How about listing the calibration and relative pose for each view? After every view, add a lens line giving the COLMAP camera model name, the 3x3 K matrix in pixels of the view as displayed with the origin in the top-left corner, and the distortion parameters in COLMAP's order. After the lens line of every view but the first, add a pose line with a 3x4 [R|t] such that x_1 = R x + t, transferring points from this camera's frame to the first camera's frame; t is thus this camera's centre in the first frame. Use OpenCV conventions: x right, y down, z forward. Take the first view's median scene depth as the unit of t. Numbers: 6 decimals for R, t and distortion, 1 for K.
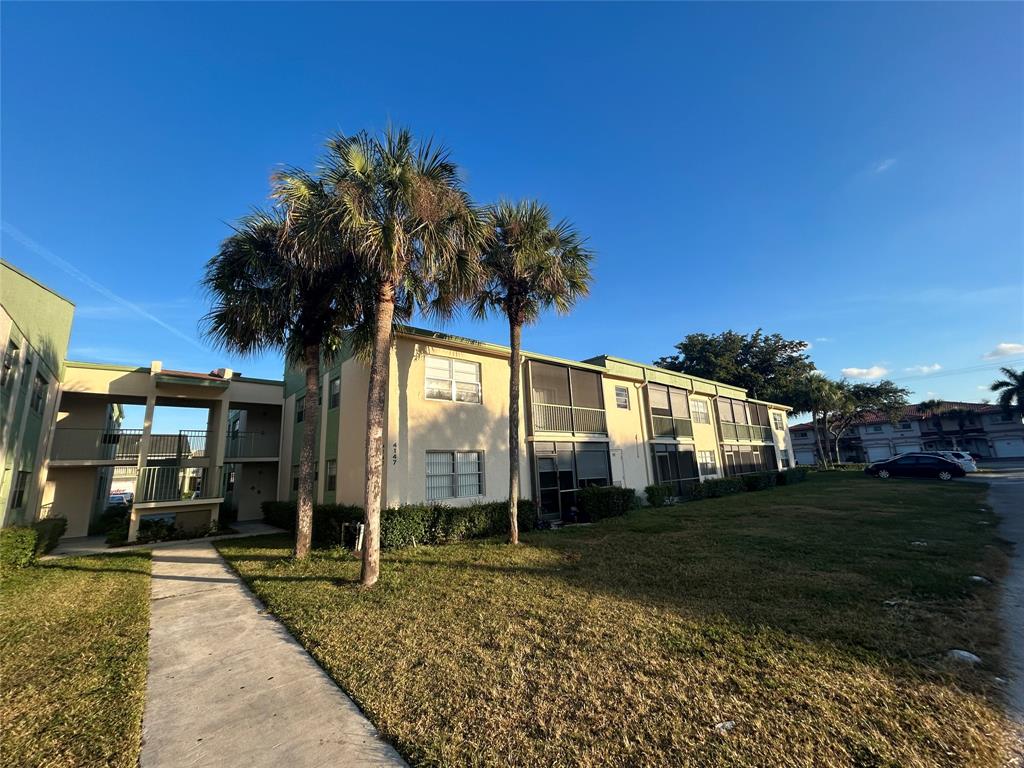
lens RADIAL K [[414.9, 0, 511.5], [0, 414.9, 384.8], [0, 0, 1]] dist [0.001544, -0.000097]
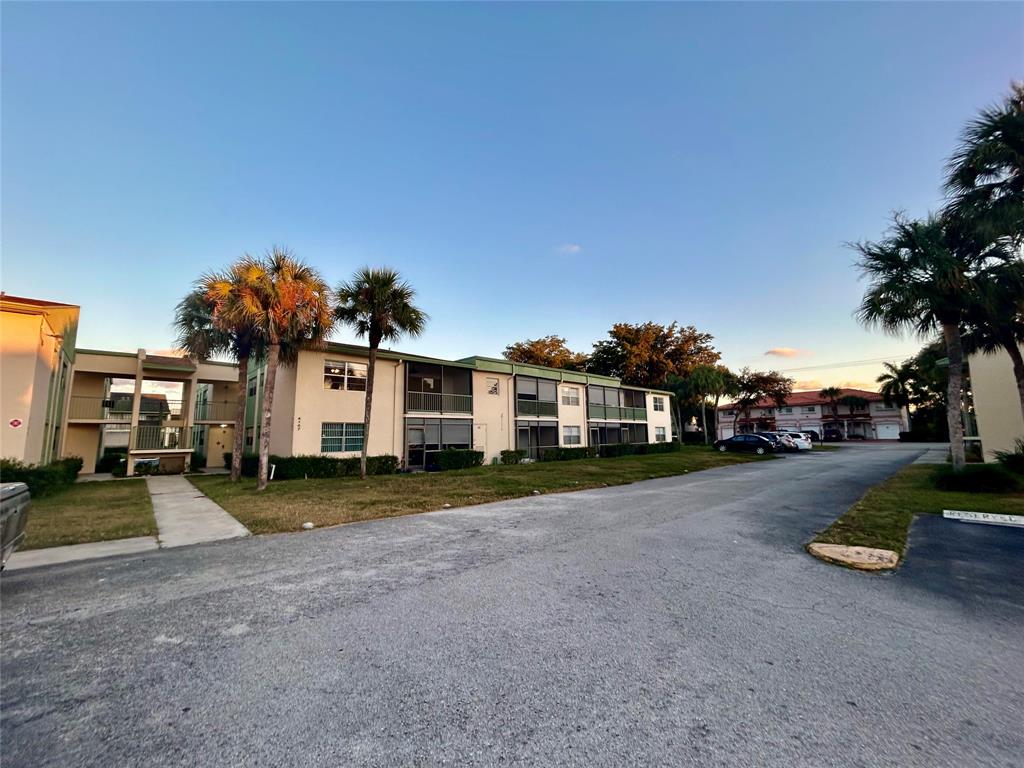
lens RADIAL K [[414.9, 0, 510.7], [0, 414.9, 381.6], [0, 0, 1]] dist [0.001544, -0.000097]
pose [[0.998809, 0.037539, 0.031178, 0.193259], [-0.039709, 0.996601, 0.072171, -0.058286], [-0.028363, -0.073323, 0.996905, -0.247356]]
